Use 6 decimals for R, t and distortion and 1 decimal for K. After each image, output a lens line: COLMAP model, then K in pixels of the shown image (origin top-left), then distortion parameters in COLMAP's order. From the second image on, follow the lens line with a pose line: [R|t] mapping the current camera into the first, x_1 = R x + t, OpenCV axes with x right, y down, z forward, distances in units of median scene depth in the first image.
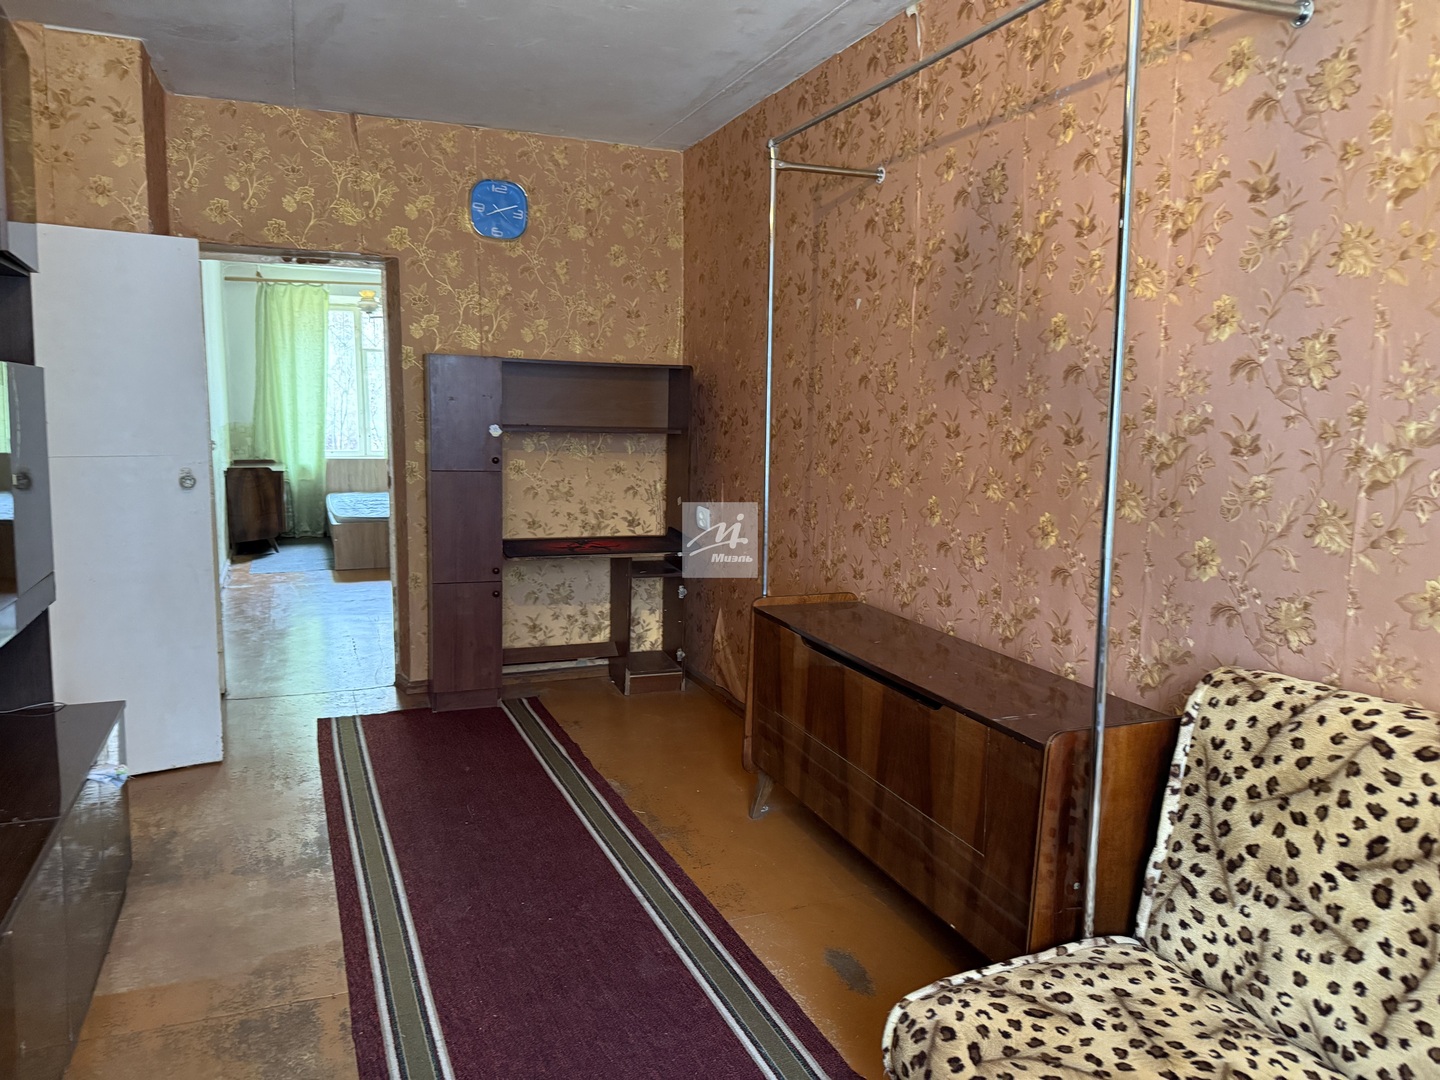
lens RADIAL K [[1021.9, 0, 724.8], [0, 1021.9, 536.9], [0, 0, 1]] dist [0.002169, -0.008010]
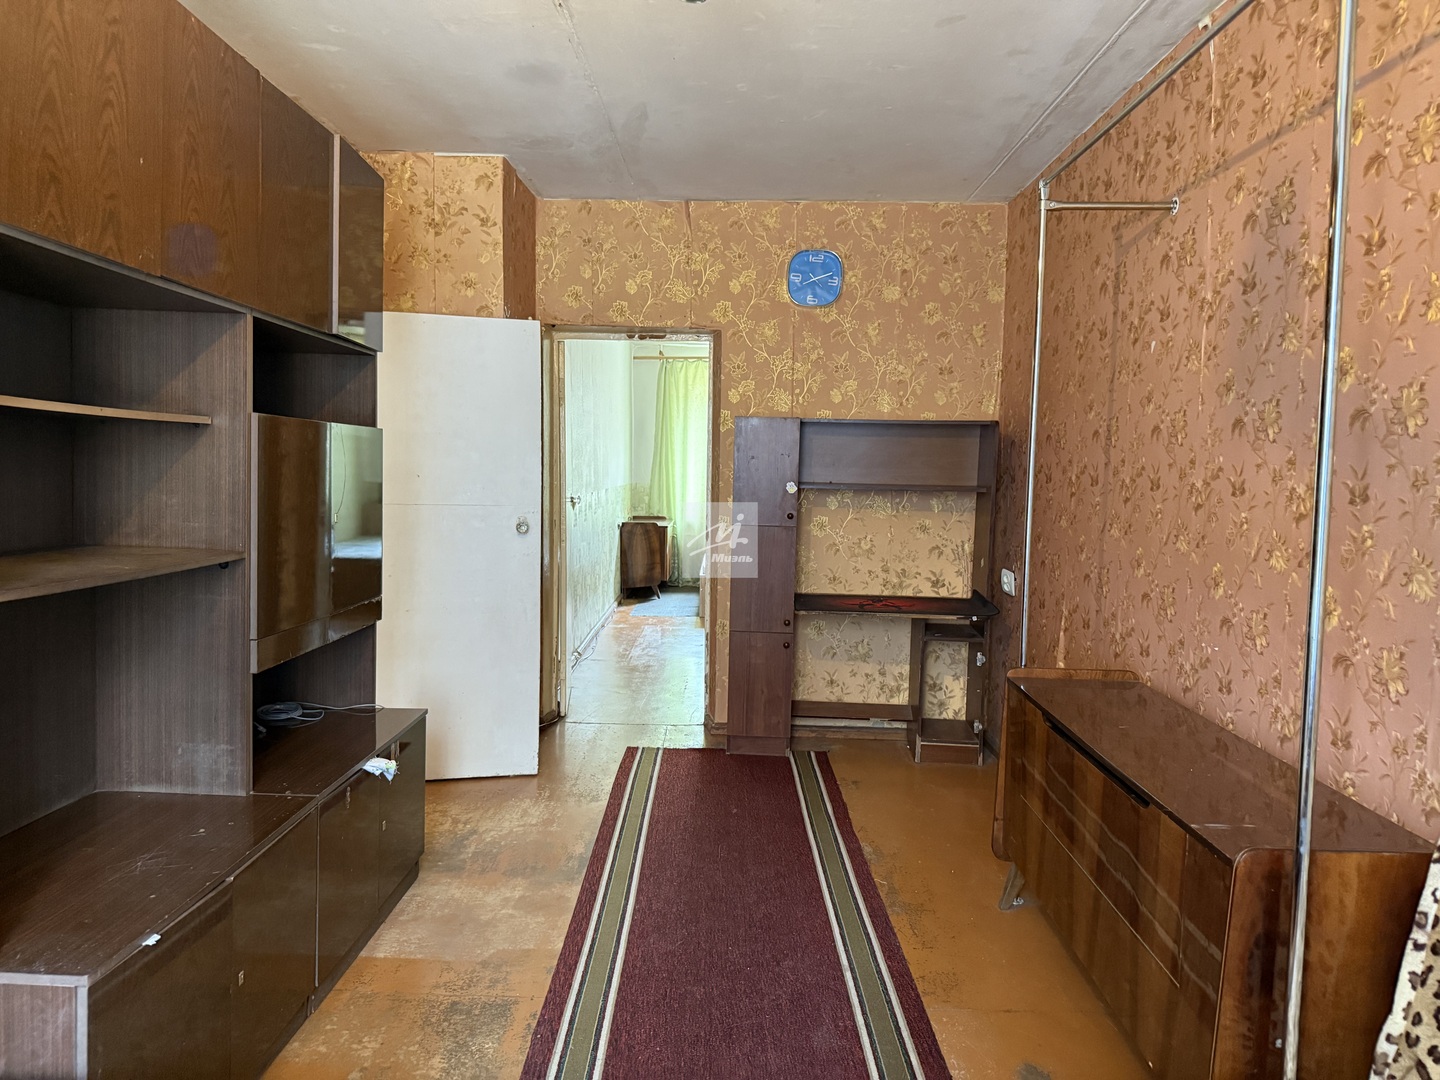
lens RADIAL K [[1007.7, 0, 721.5], [0, 1007.7, 546.9], [0, 0, 1]] dist [0.079312, -0.115067]
pose [[0.918264, 0.033074, -0.394585, 0.249128], [-0.054116, 0.997638, -0.042317, 0.007175], [0.392253, 0.060212, 0.917885, 0.062922]]
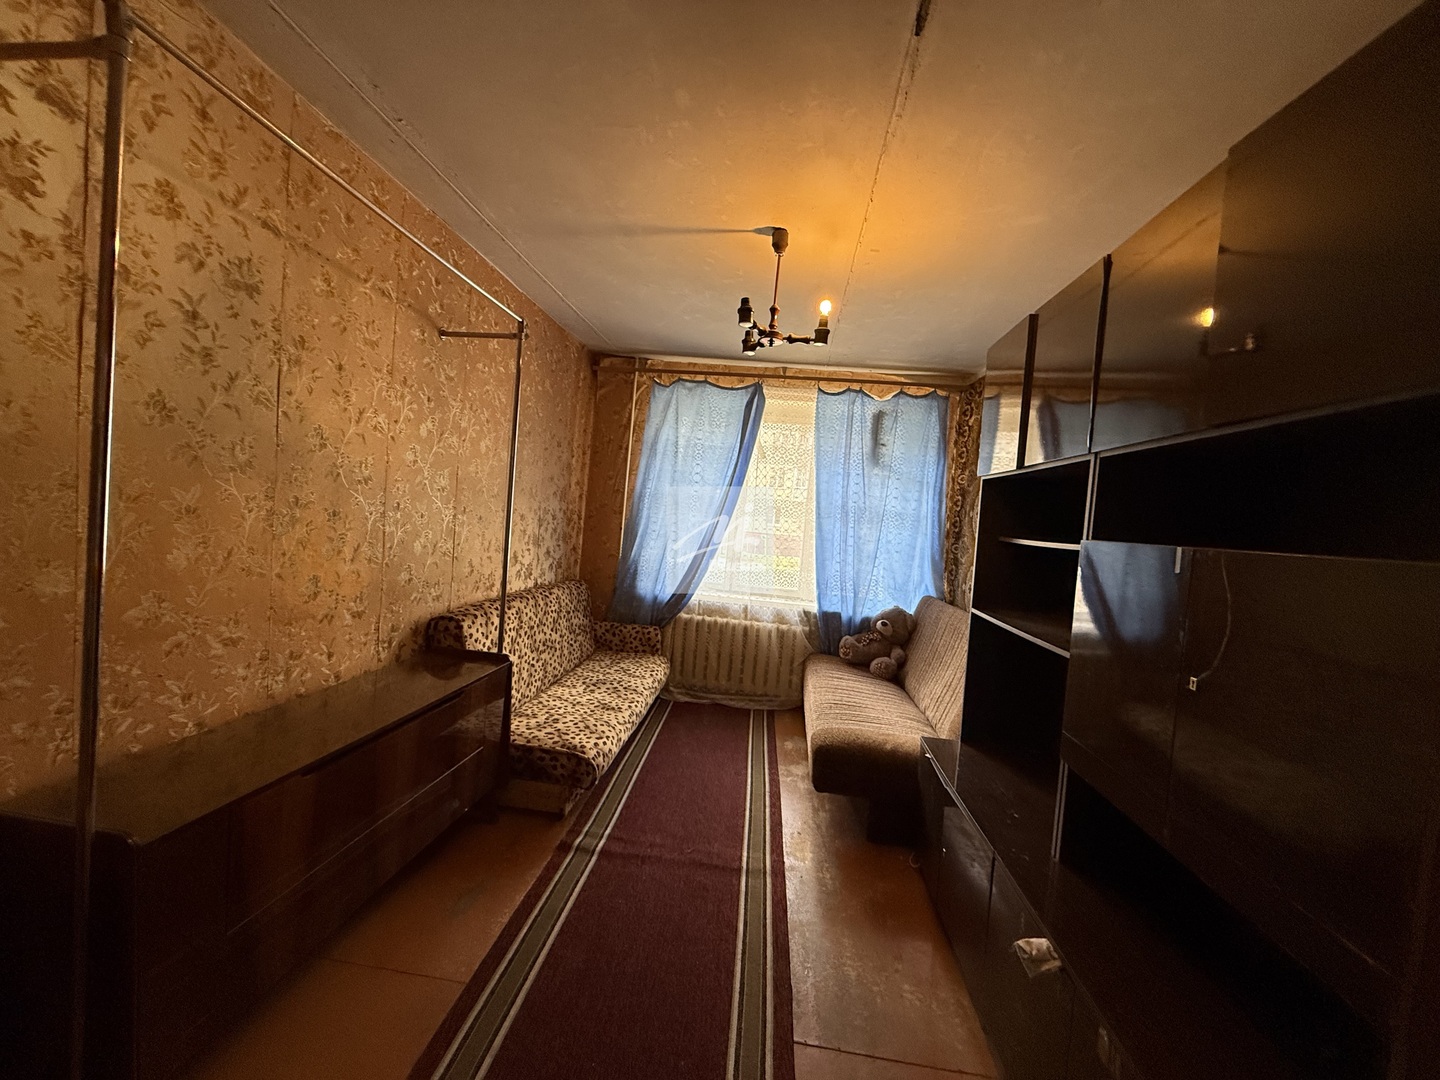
lens RADIAL K [[571.2, 0, 714.6], [0, 571.2, 540.1], [0, 0, 1]] dist [-0.000637, 0.000234]
pose [[-0.869254, -0.108398, 0.482336, -0.635020], [-0.036238, 0.987011, 0.156510, -0.264019], [-0.493037, 0.118568, -0.861891, 1.807605]]
